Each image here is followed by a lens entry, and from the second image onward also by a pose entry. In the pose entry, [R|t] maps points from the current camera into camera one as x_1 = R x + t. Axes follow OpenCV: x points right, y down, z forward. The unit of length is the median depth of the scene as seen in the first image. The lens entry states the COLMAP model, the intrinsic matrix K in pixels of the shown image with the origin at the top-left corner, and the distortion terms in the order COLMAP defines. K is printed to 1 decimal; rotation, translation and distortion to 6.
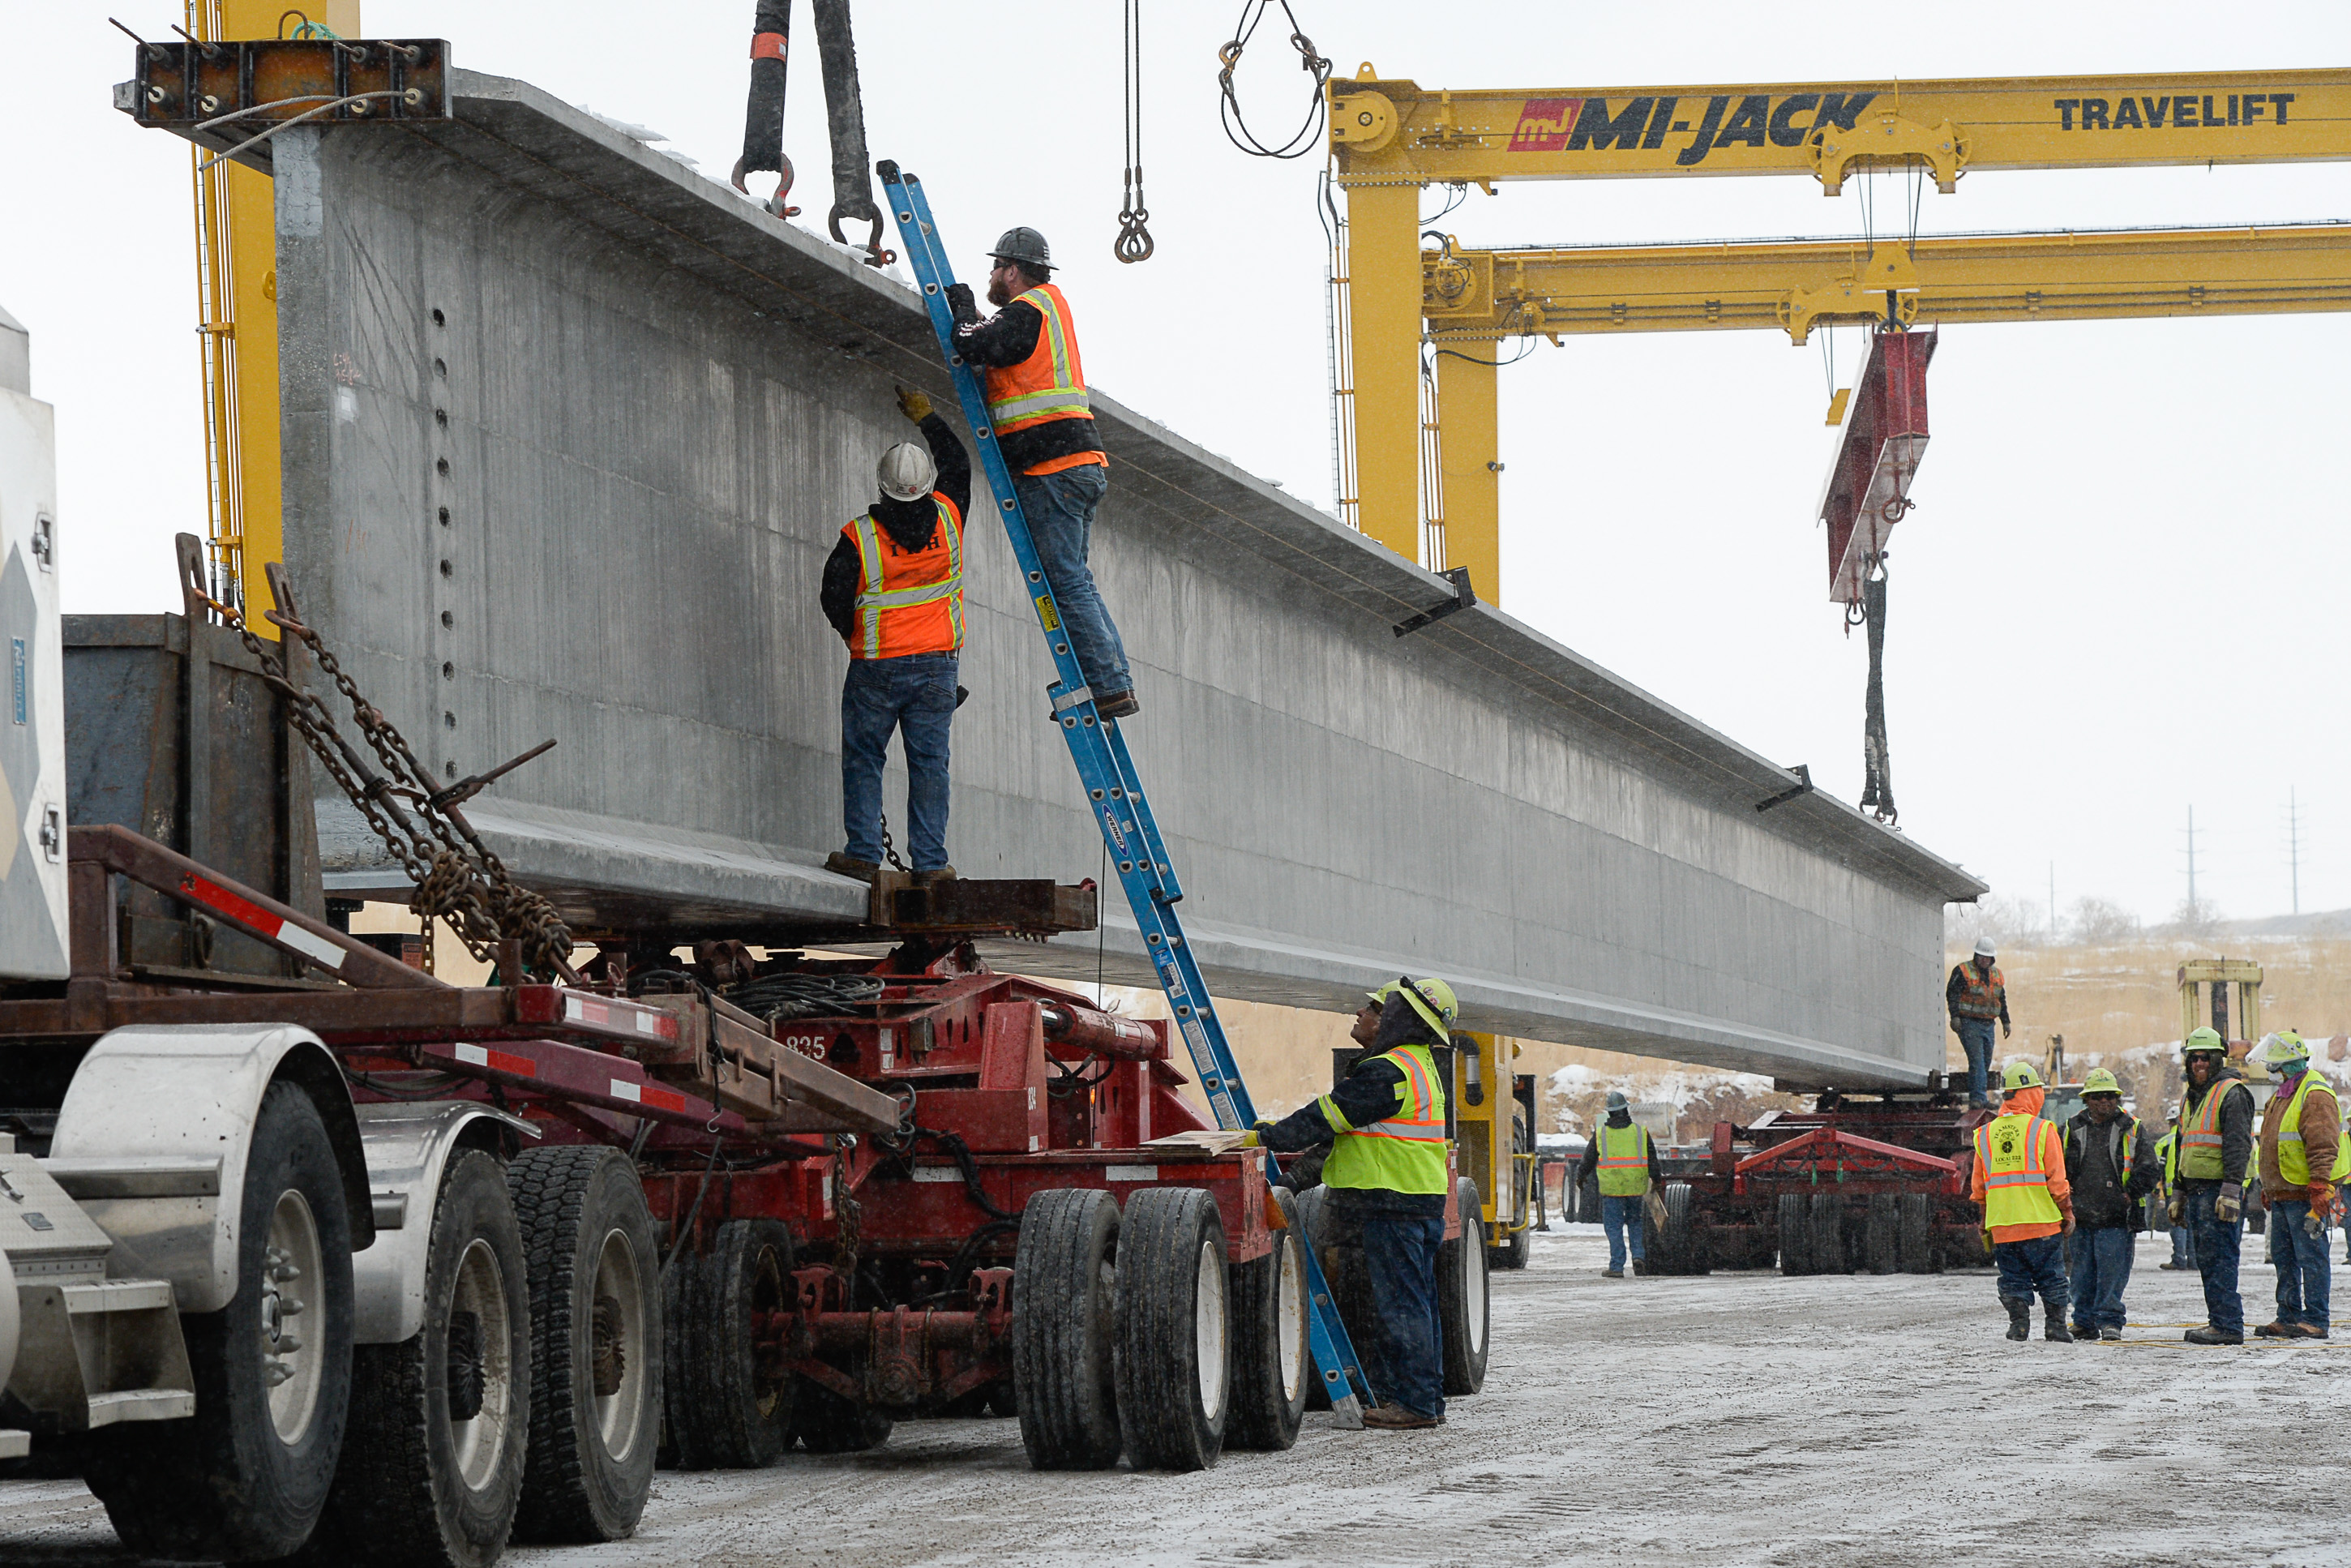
lens RADIAL K [[7016.7, 0, 1178.2], [0, 7016.7, 745.8], [0, 0, 1]] dist [-2.223415, 13.510253]
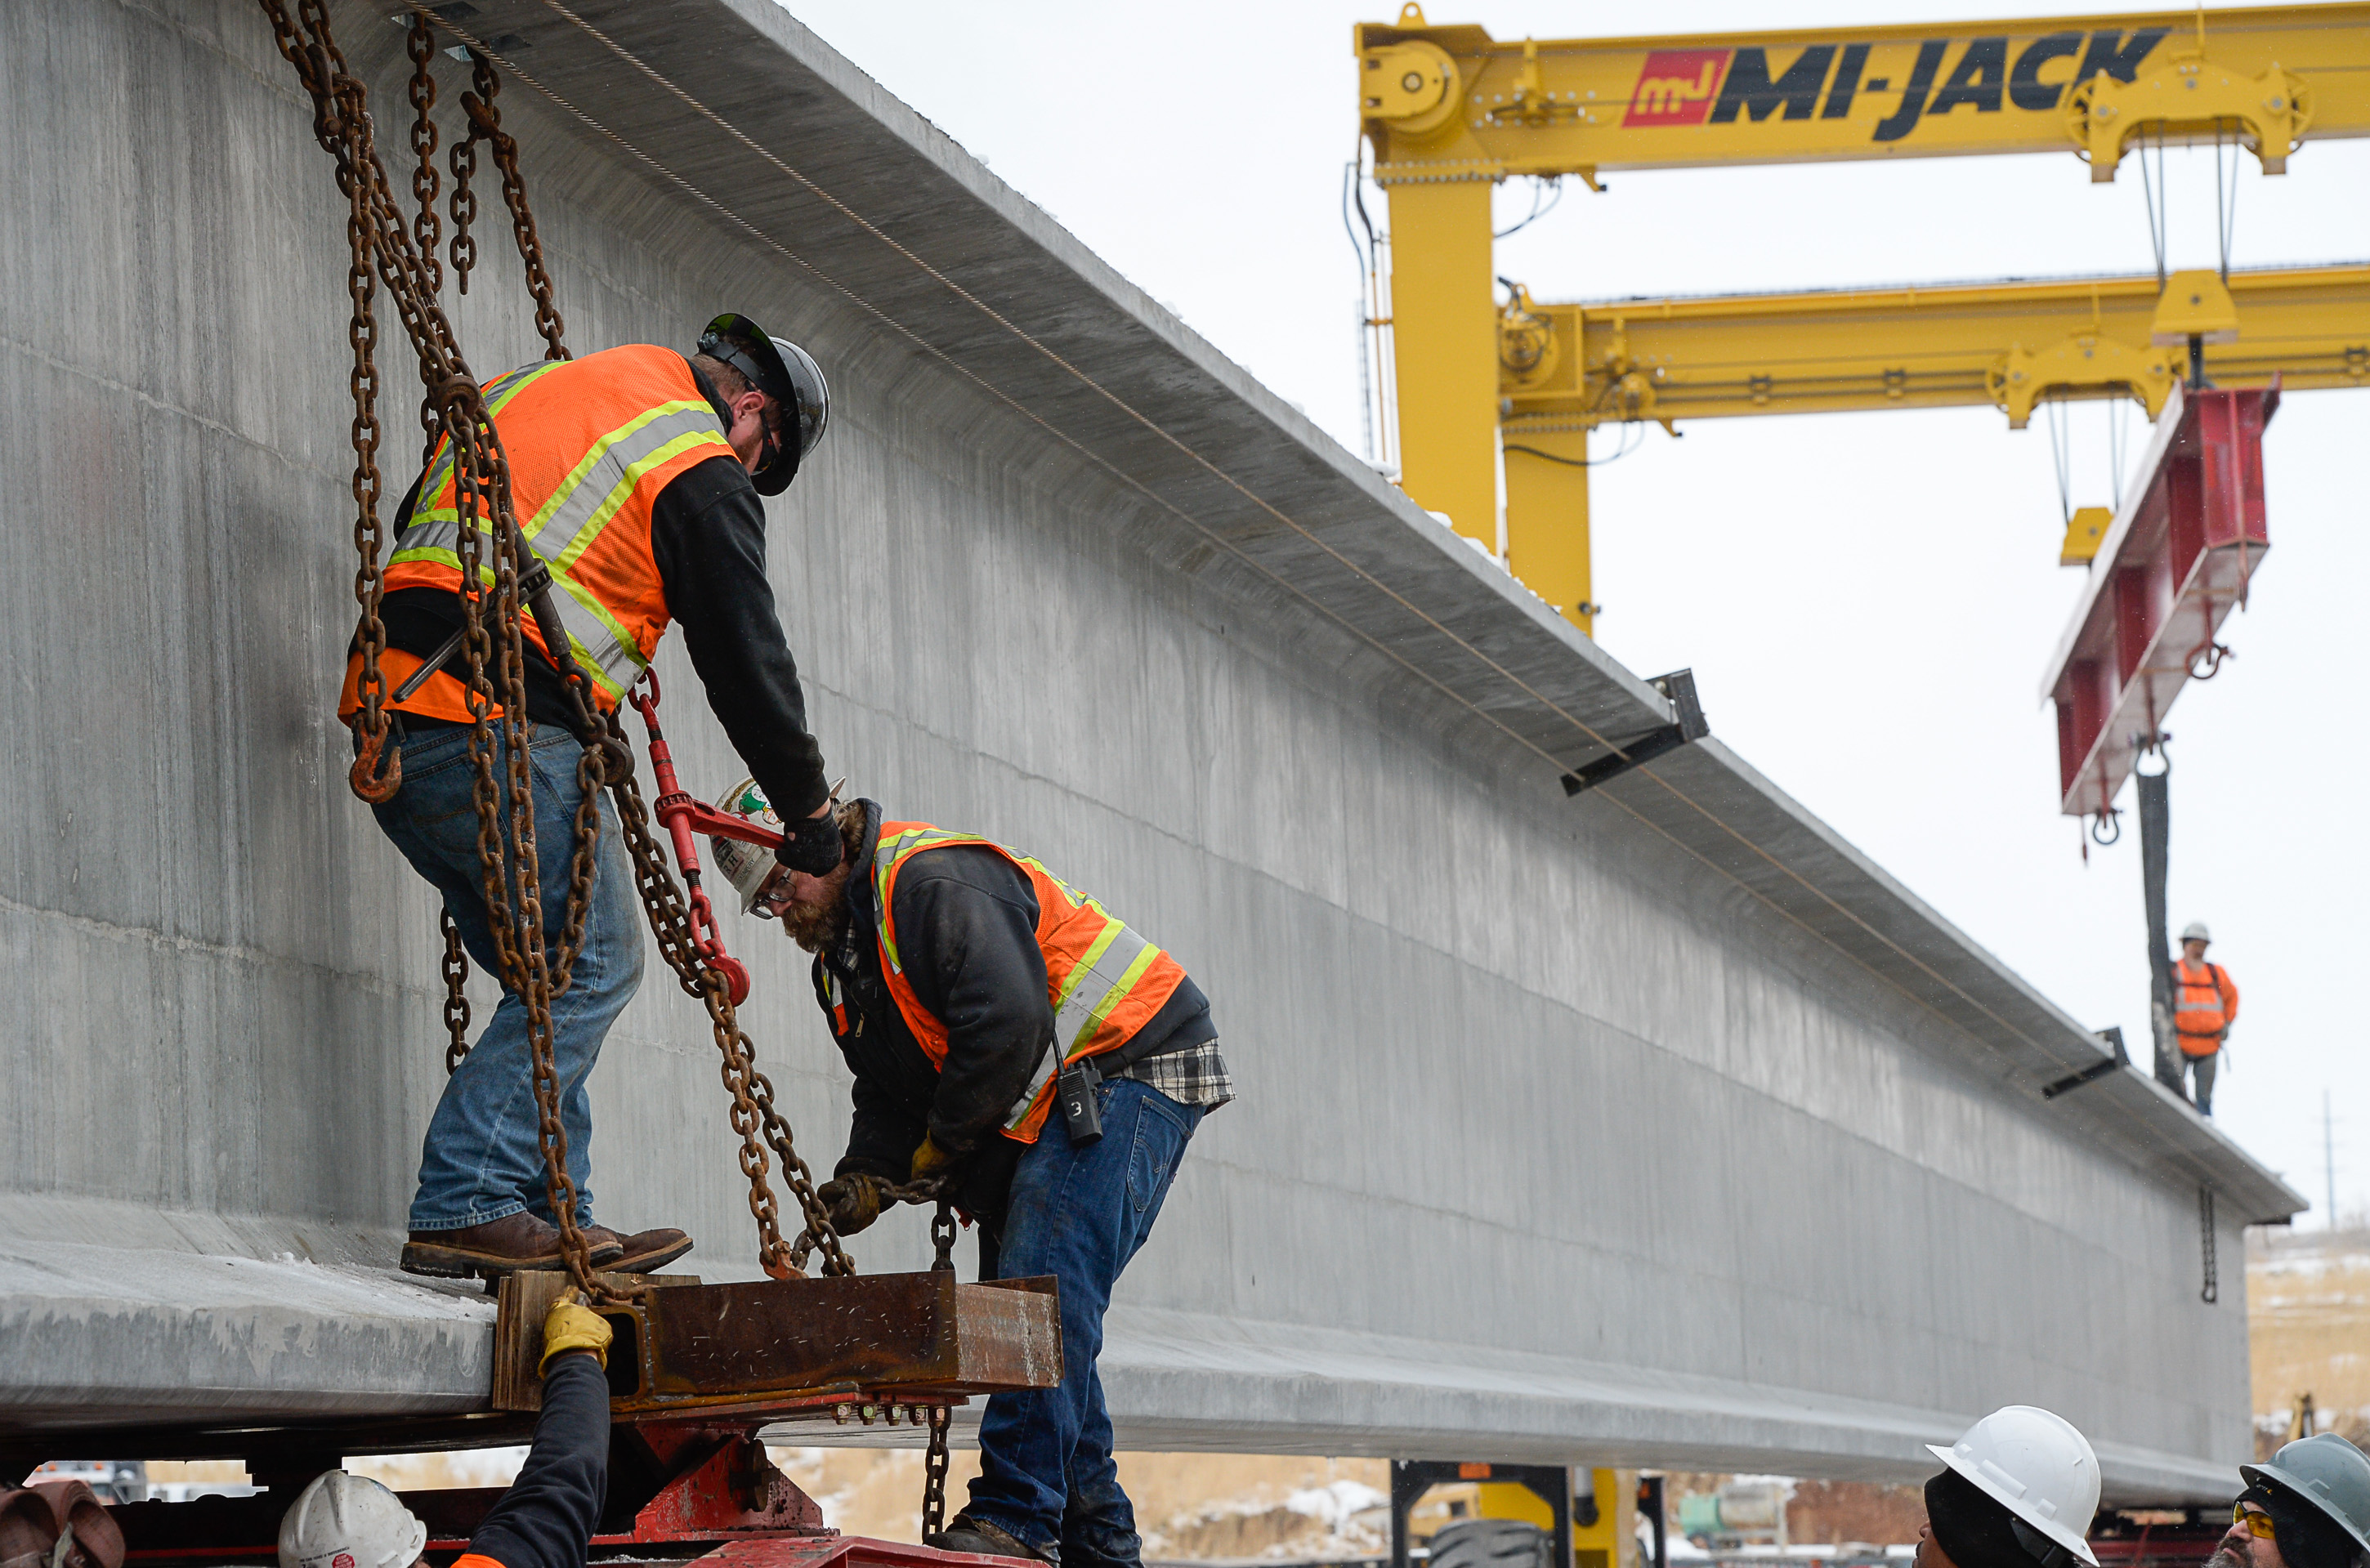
lens RADIAL K [[8700.2, 0, 1185.0], [0, 8700.2, 784.0], [0, 0, 1]] dist [-0.030691, -3.315658]
pose [[0.999903, -0.011765, 0.007509, -0.004952], [0.011966, 0.999558, -0.027220, 0.002222], [-0.007186, 0.027307, 0.999601, 0.313226]]
